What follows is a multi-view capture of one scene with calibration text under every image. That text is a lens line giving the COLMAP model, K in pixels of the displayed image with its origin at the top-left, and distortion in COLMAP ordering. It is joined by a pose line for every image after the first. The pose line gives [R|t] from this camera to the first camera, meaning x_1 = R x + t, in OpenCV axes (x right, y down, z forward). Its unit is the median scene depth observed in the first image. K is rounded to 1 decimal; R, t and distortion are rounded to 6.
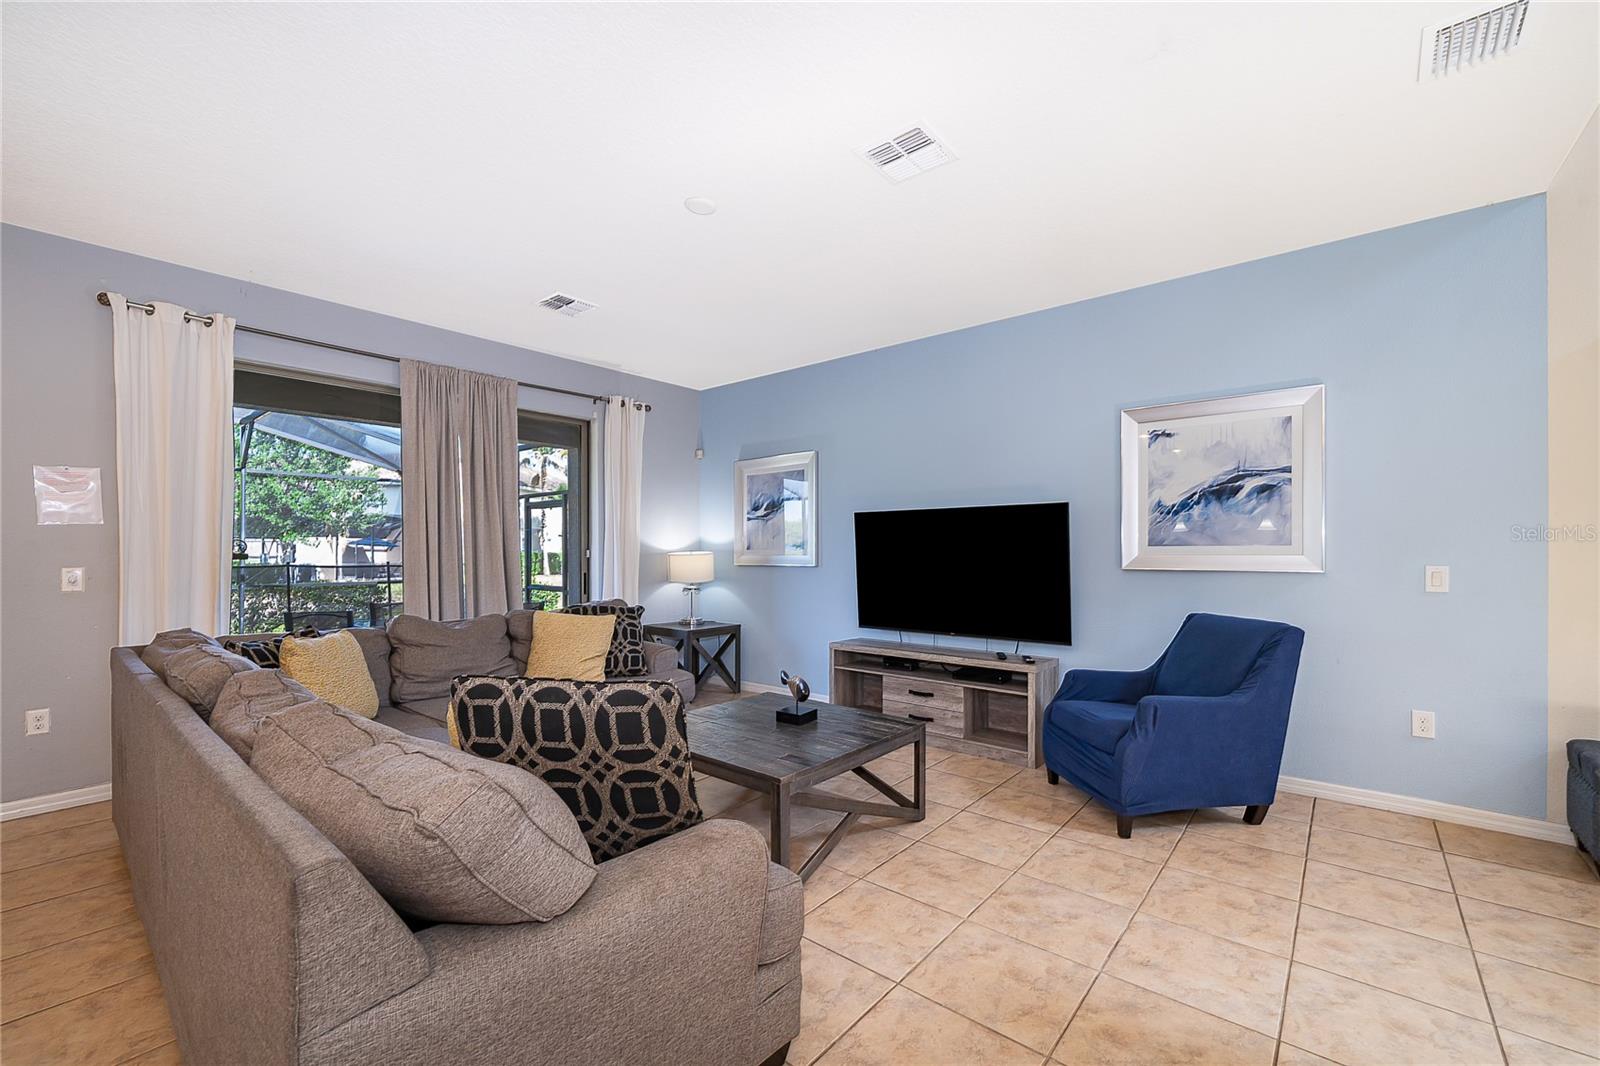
lens RADIAL K [[646.6, 0, 820.0], [0, 646.6, 551.7], [0, 0, 1]] dist [-0.001491, 0.001014]
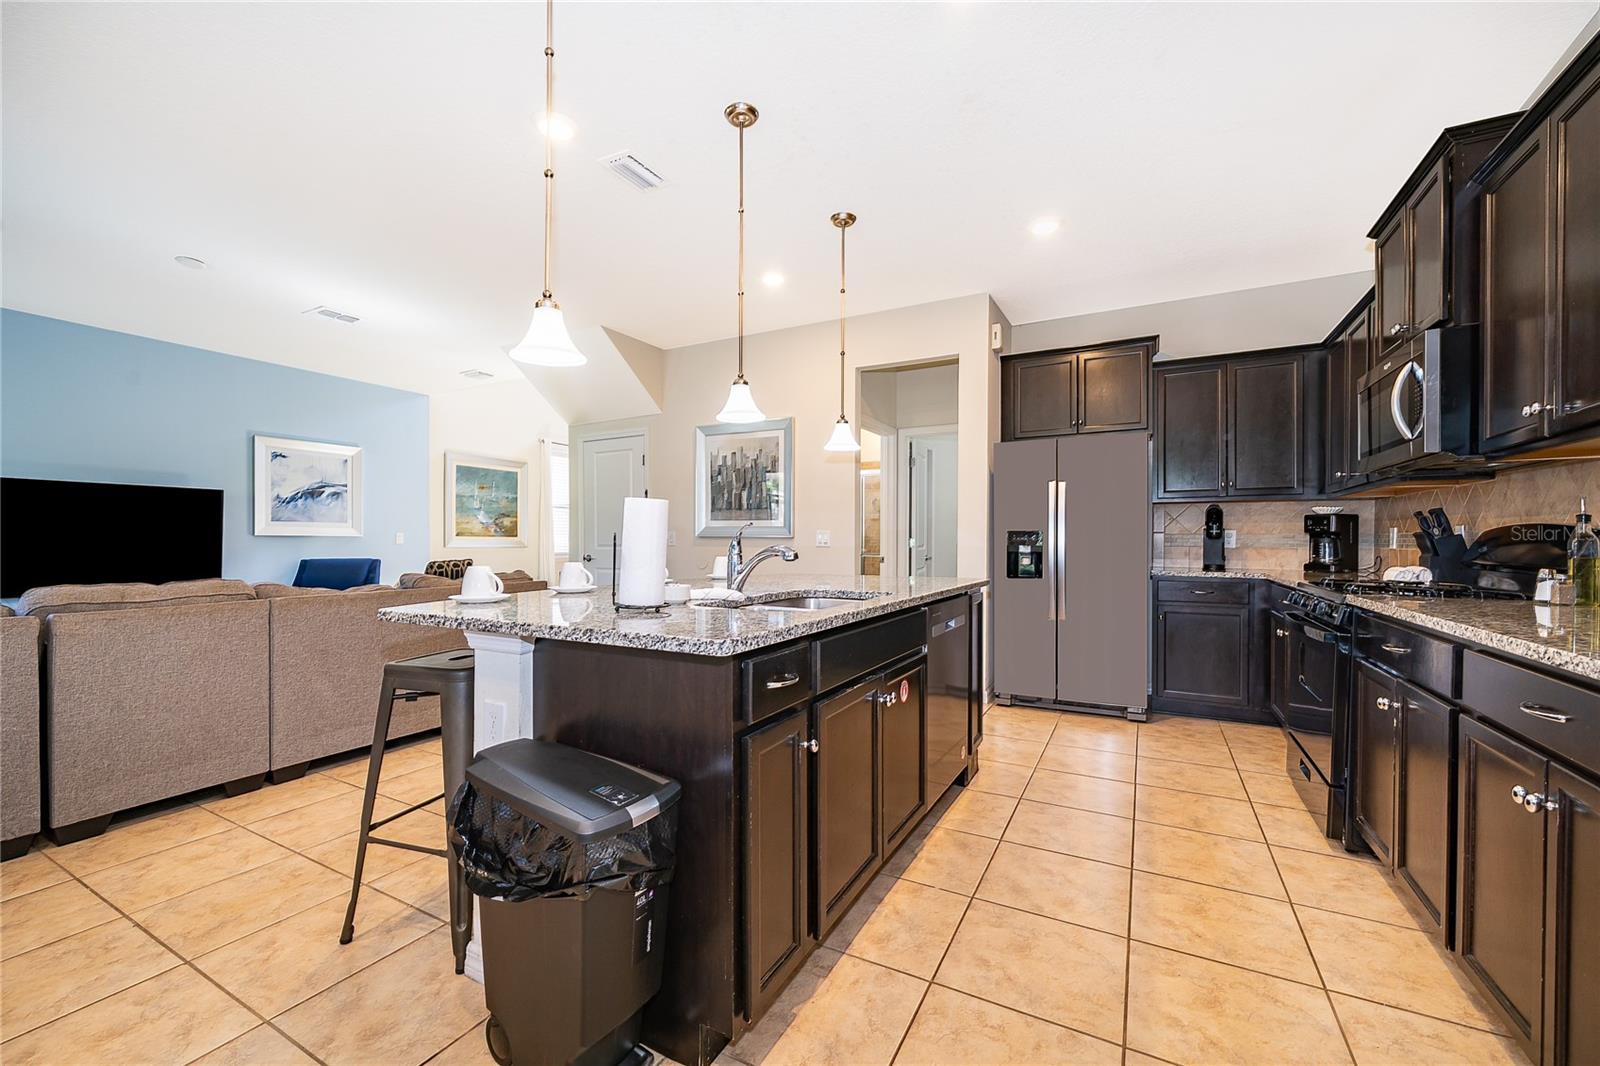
lens RADIAL K [[646.6, 0, 786.1], [0, 646.6, 540.2], [0, 0, 1]] dist [-0.001491, 0.001014]
pose [[-0.171321, 0.002208, 0.985213, -1.324211], [-0.001494, 0.999996, -0.002501, 0.039873], [-0.985214, -0.001901, -0.171317, 0.010624]]
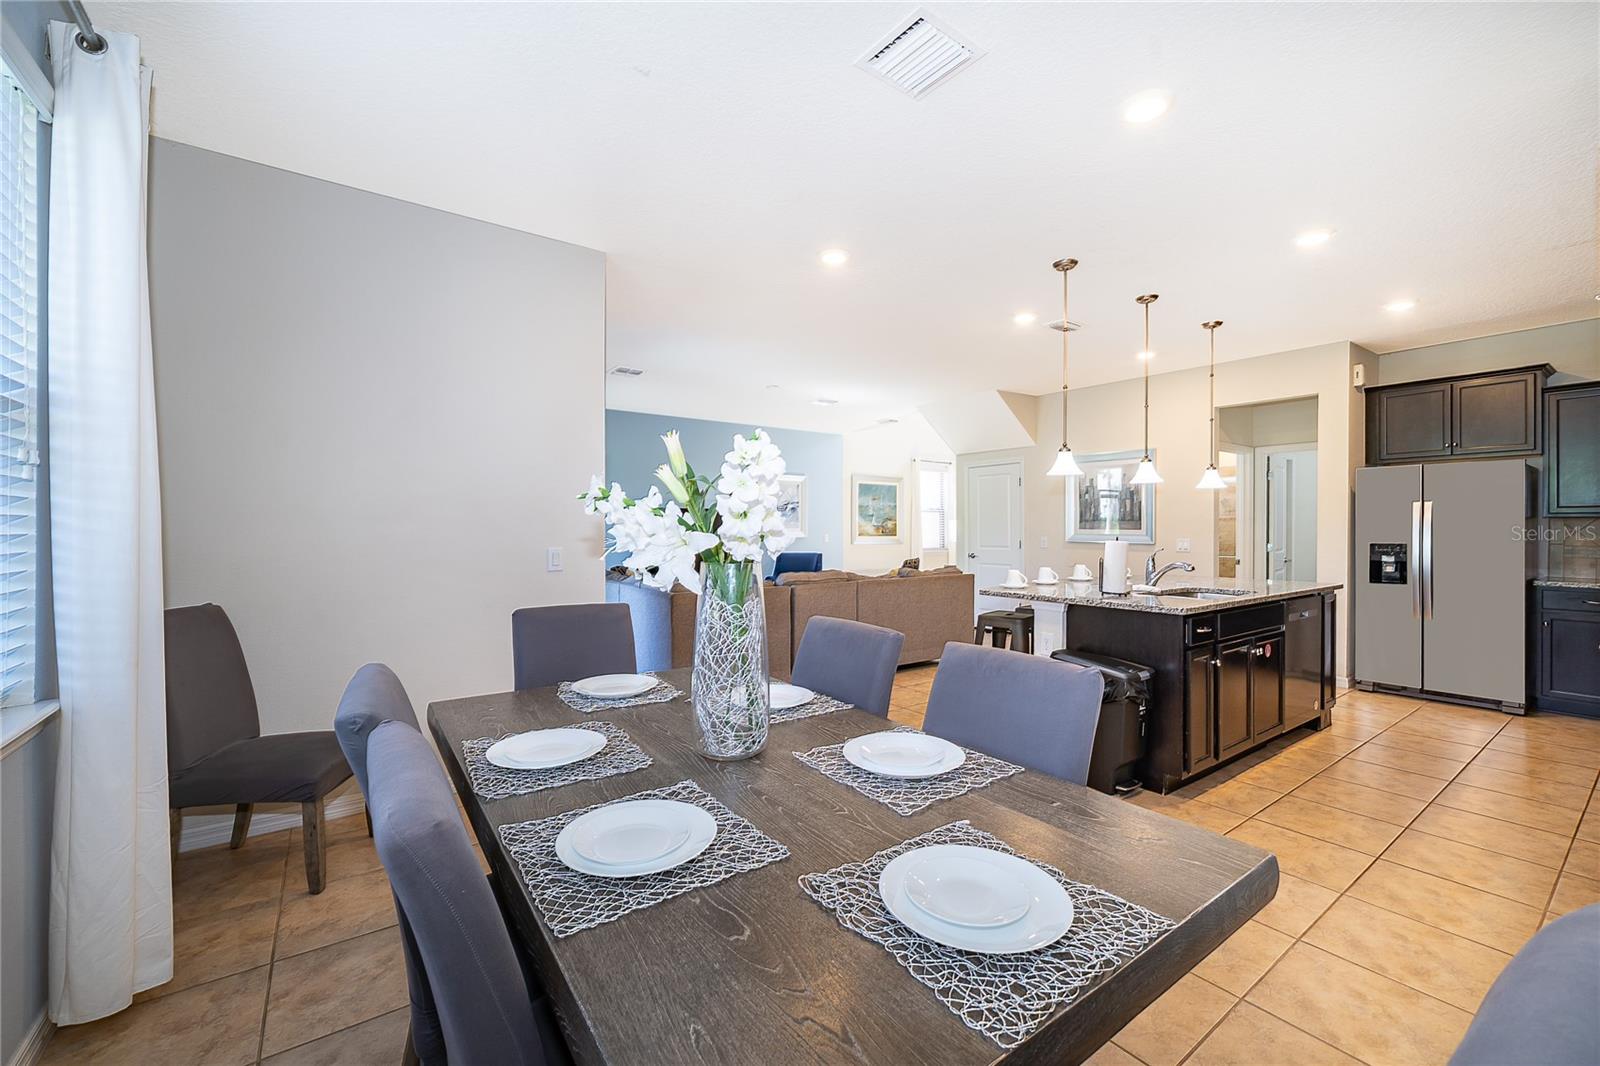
lens RADIAL K [[646.6, 0, 796.5], [0, 646.6, 527.7], [0, 0, 1]] dist [-0.001491, 0.001014]
pose [[0.260108, 0.003359, 0.965574, -1.863458], [-0.002720, 0.999993, -0.002746, -0.003850], [-0.965576, -0.001913, 0.260115, 0.226304]]
